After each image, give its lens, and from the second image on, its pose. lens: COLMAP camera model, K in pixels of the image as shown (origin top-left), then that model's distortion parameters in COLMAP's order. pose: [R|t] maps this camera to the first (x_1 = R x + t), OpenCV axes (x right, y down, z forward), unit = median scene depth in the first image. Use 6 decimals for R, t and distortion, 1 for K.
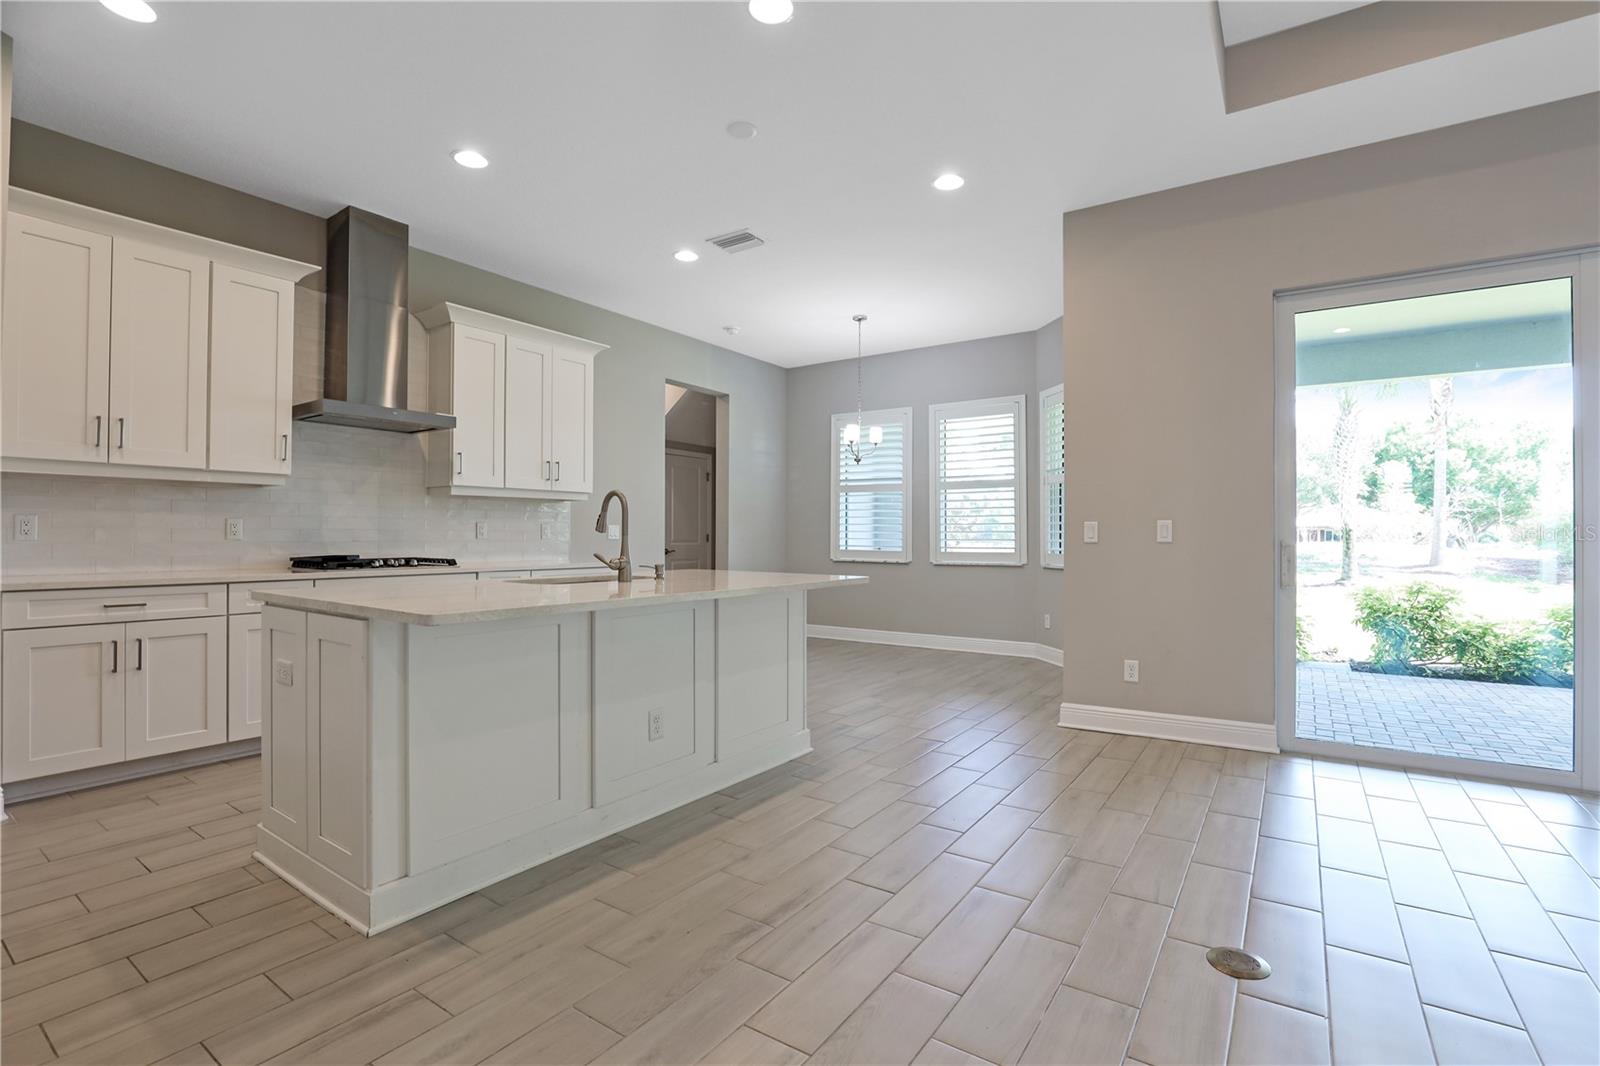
lens RADIAL K [[733.1, 0, 807.2], [0, 733.1, 532.3], [0, 0, 1]] dist [-0.035974, 0.005852]
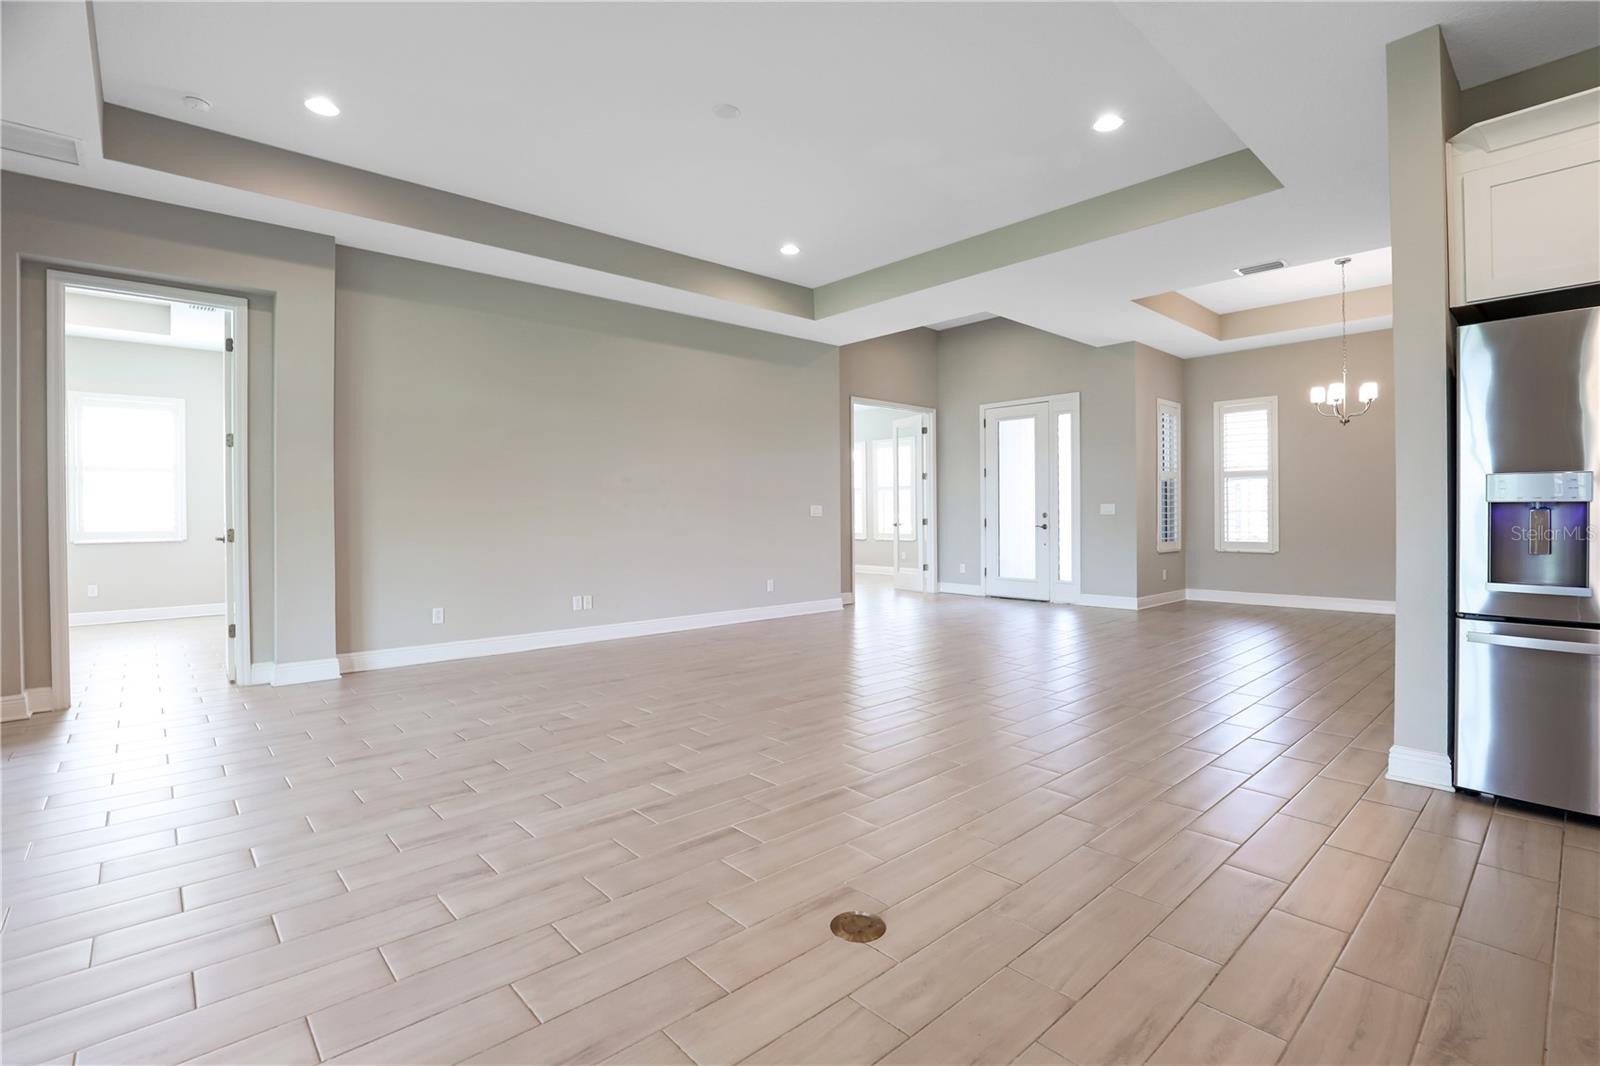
lens RADIAL K [[733.1, 0, 803.2], [0, 733.1, 521.4], [0, 0, 1]] dist [-0.035974, 0.005852]
pose [[-0.972375, 0.002921, 0.233404, 0.178760], [0.003834, 0.999987, 0.003457, 0.006324], [-0.233391, 0.004256, -0.972374, 0.840262]]
